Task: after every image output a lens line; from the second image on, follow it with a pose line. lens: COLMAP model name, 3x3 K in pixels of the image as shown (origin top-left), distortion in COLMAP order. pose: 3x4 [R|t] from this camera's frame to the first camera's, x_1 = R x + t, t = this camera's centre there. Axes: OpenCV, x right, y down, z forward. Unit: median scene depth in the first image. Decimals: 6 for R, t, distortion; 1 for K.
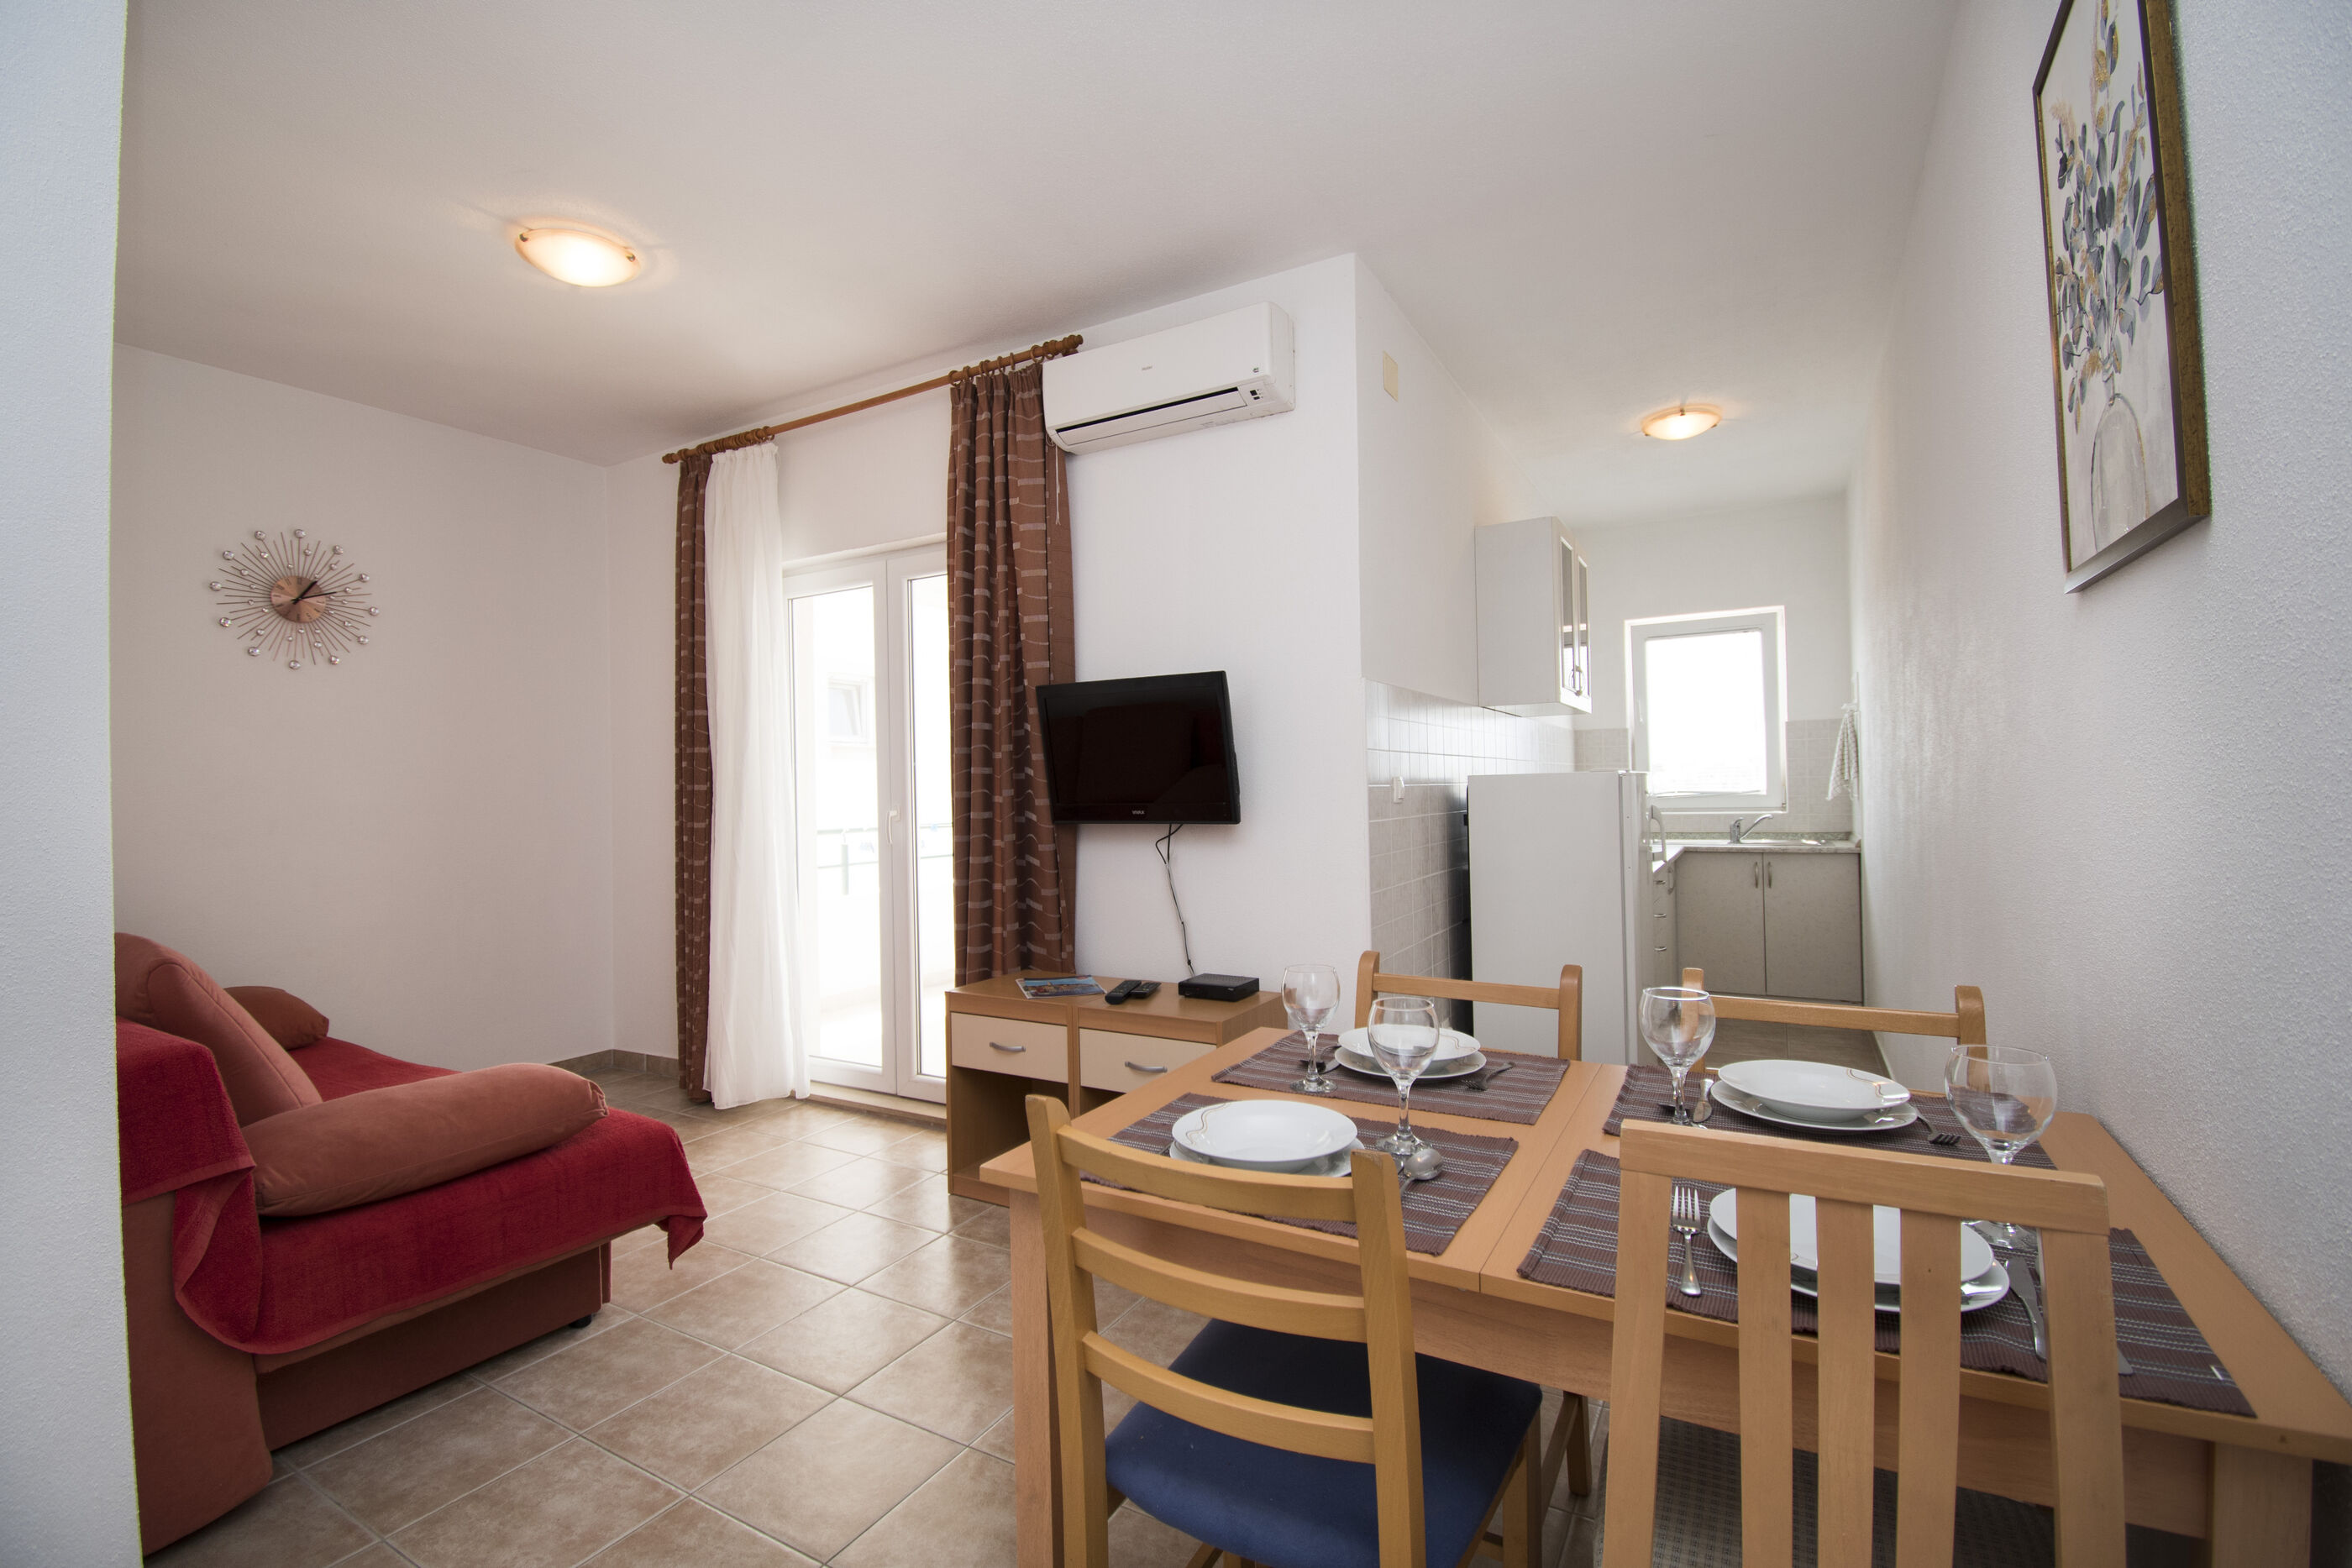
lens RADIAL K [[1044.6, 0, 1166.7], [0, 1044.6, 776.9], [0, 0, 1]] dist [0.000042, -0.000347]
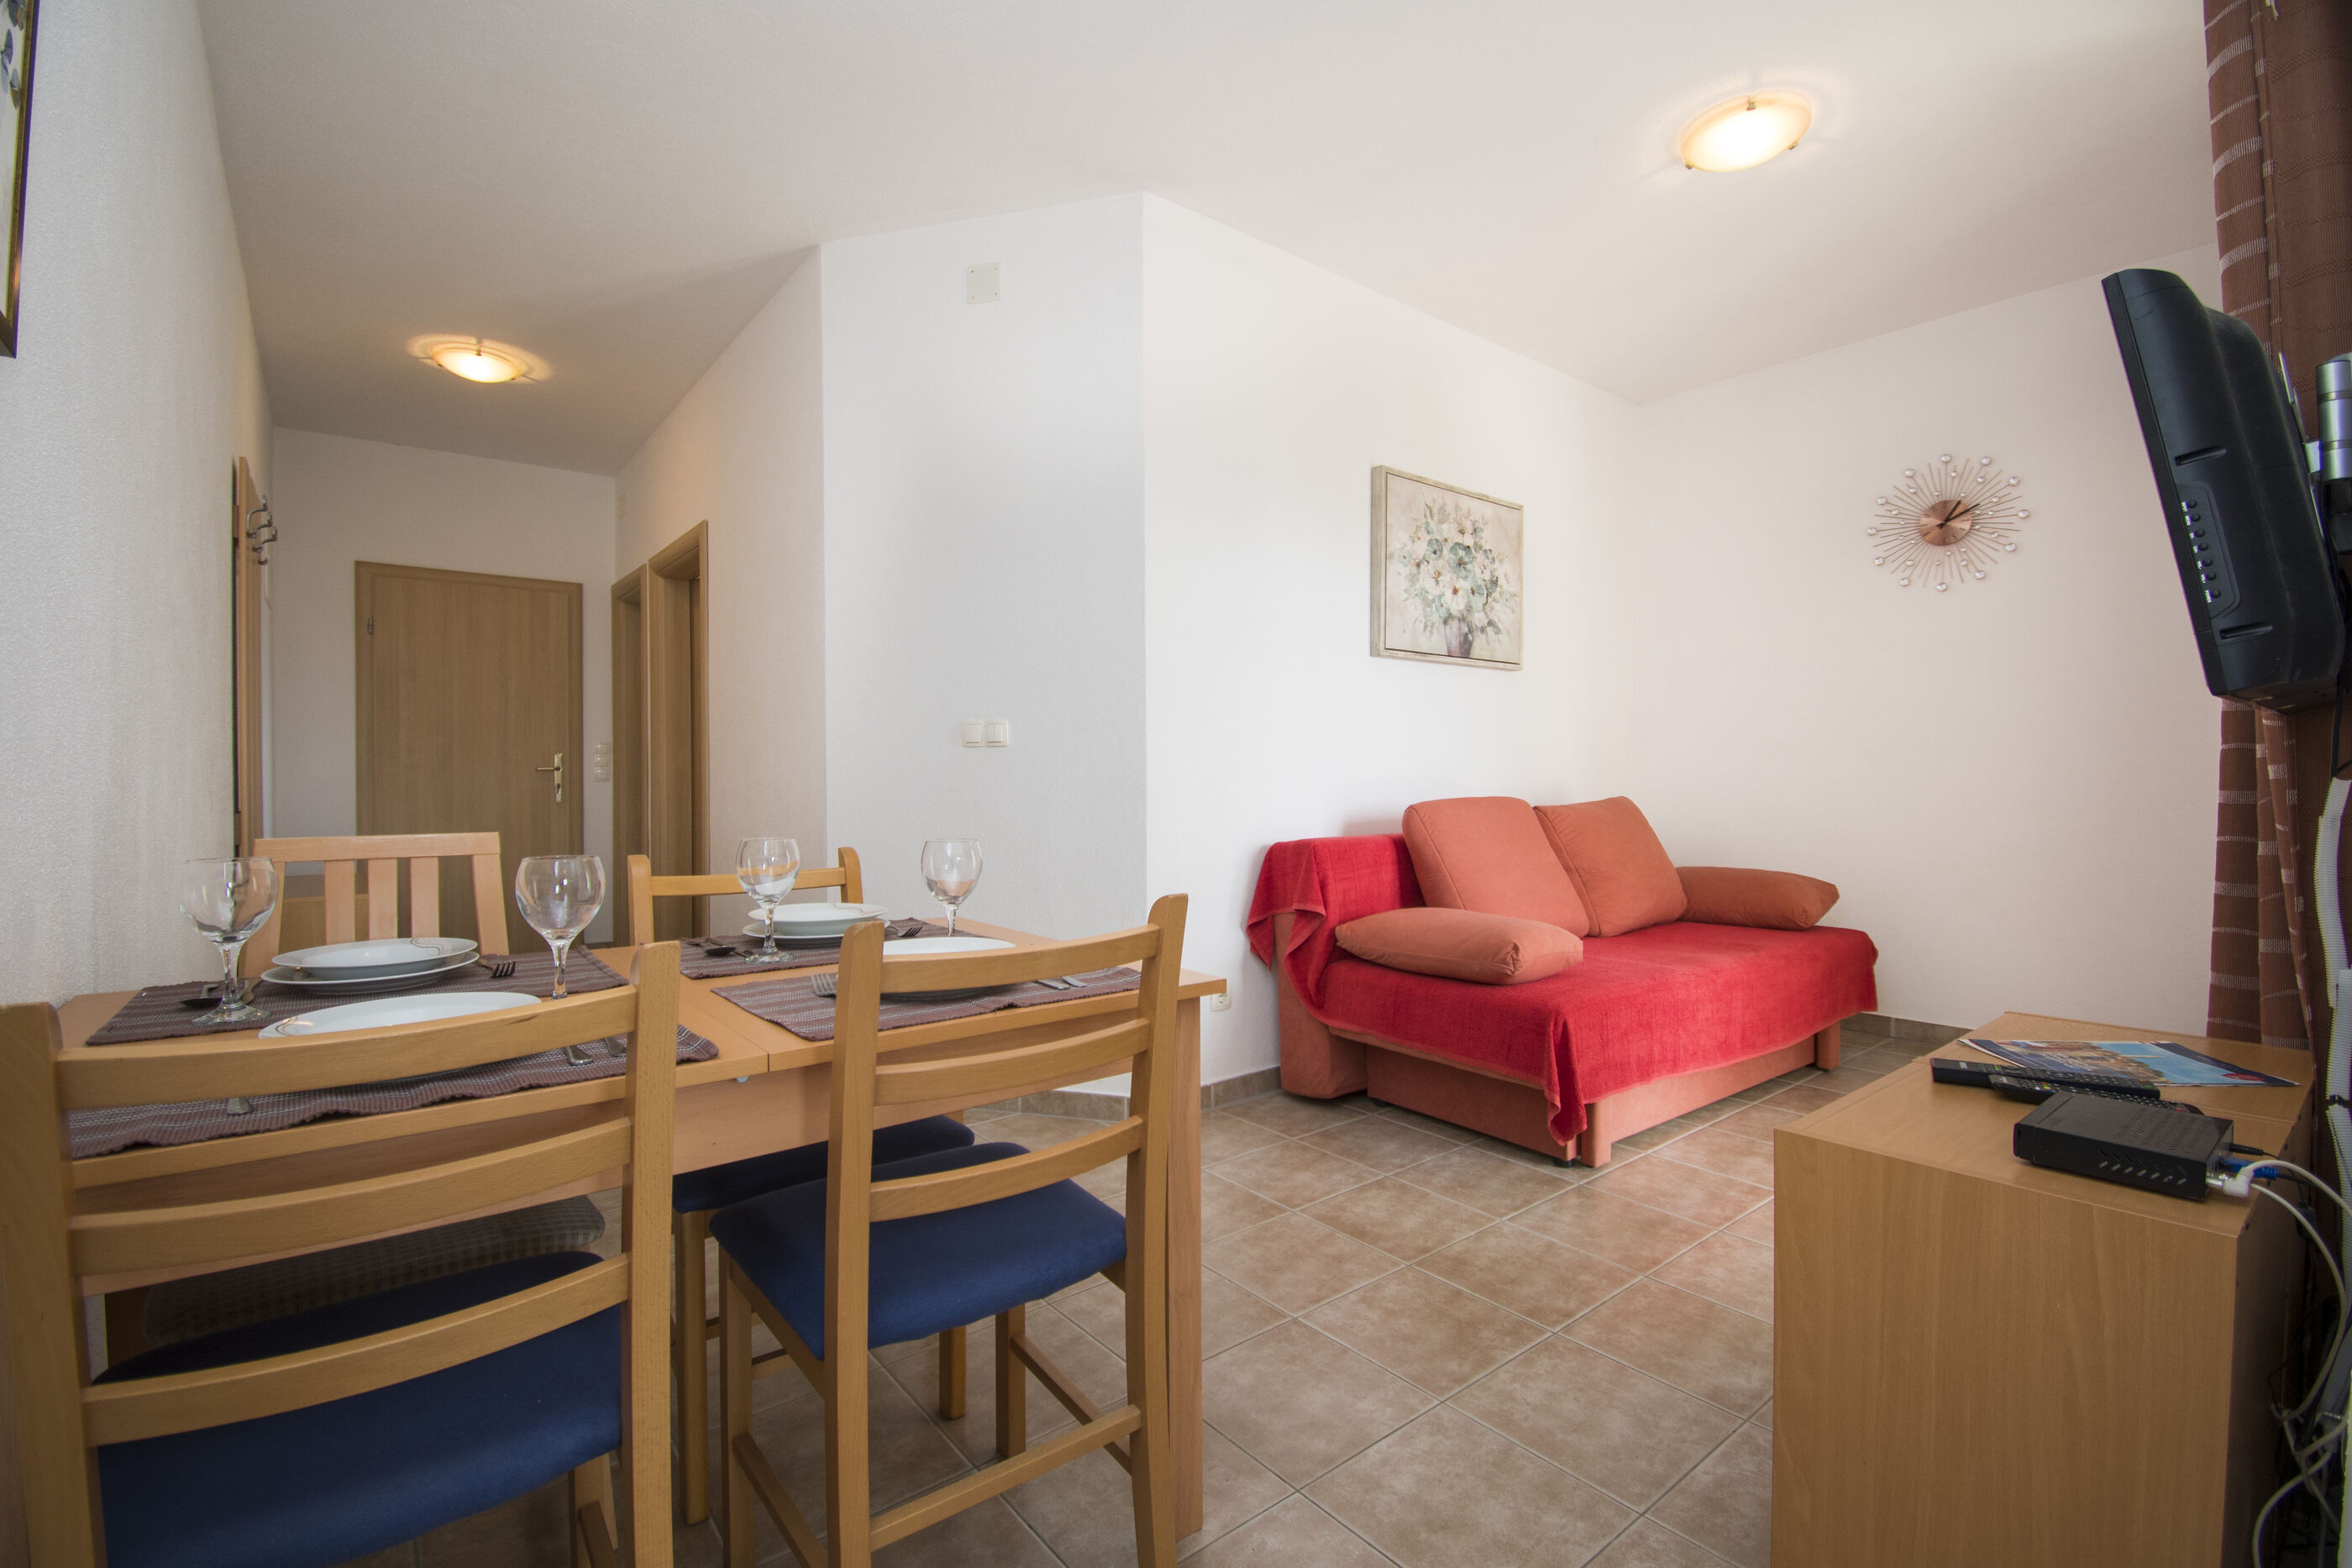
lens RADIAL K [[1044.6, 0, 1166.7], [0, 1044.6, 776.9], [0, 0, 1]] dist [0.000042, -0.000347]
pose [[-0.349077, 0.023647, -0.936796, 1.208609], [0.019148, 0.999653, 0.018099, 0.140079], [0.936898, -0.011620, -0.349409, 1.882570]]
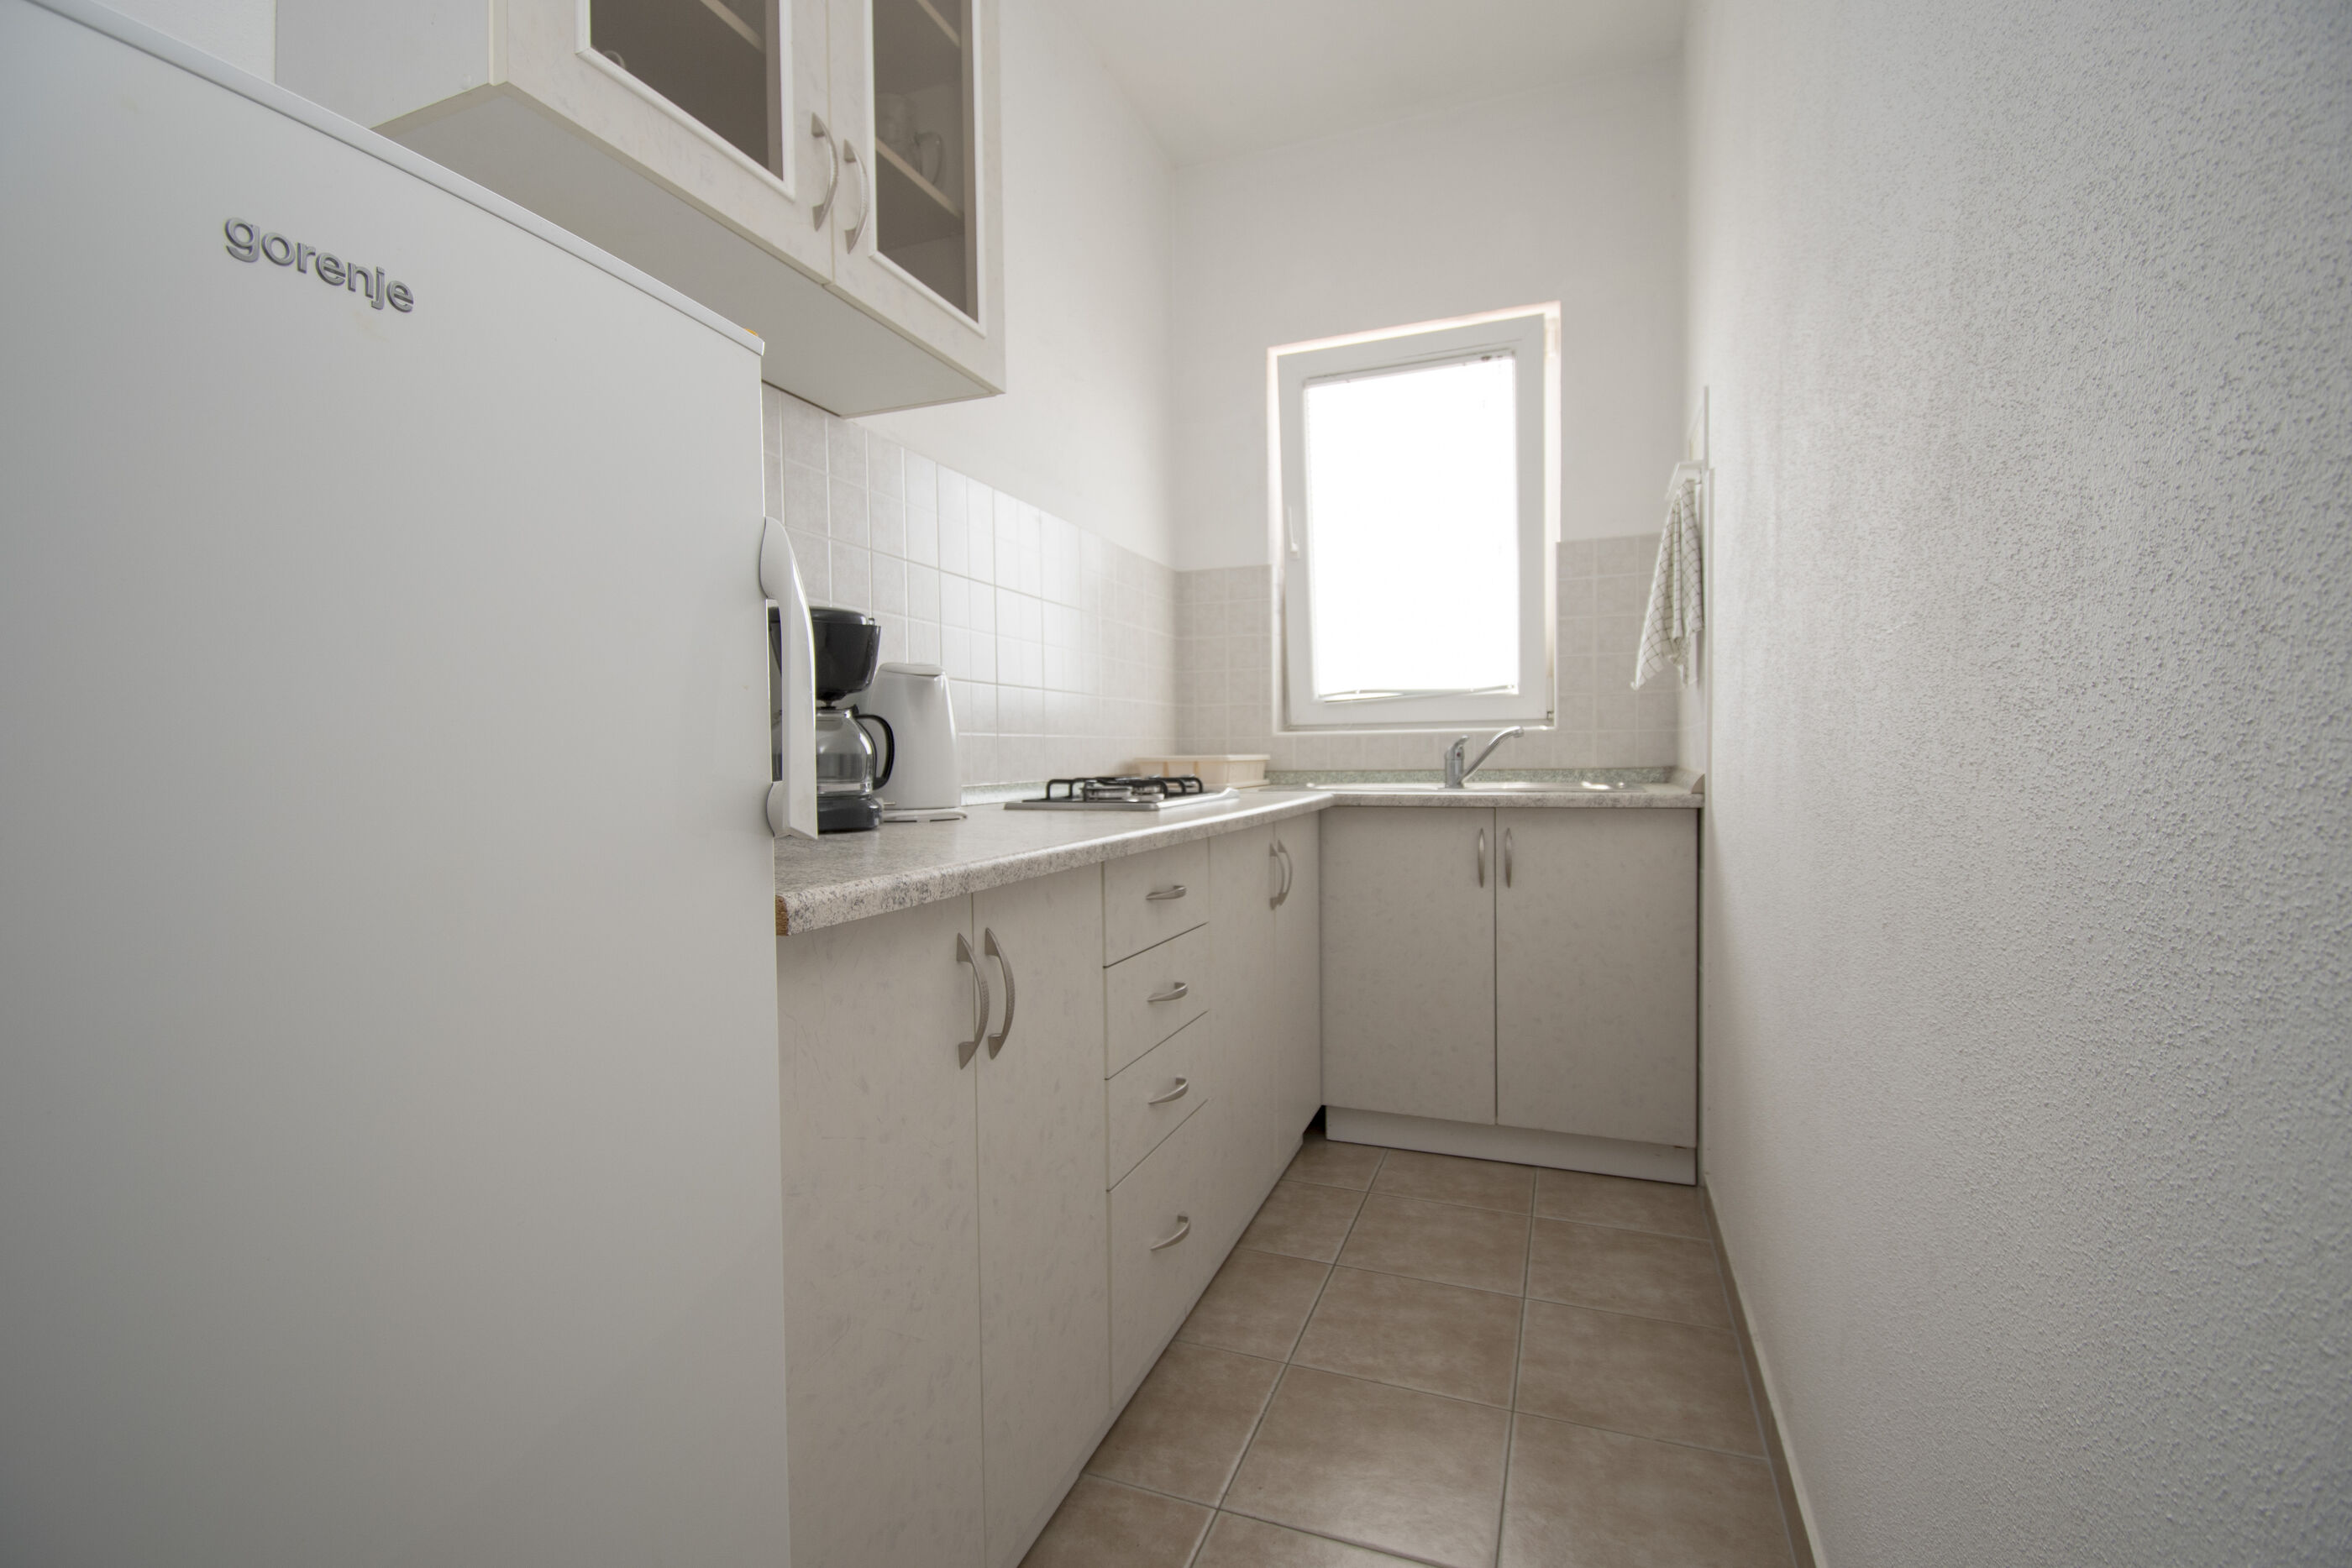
lens RADIAL K [[1044.6, 0, 1166.7], [0, 1044.6, 776.9], [0, 0, 1]] dist [0.000042, -0.000347]
pose [[0.988358, 0.005831, 0.152032, 0.336886], [-0.011607, 0.999243, 0.037129, 0.040964], [-0.151700, -0.038461, 0.987678, 0.538168]]
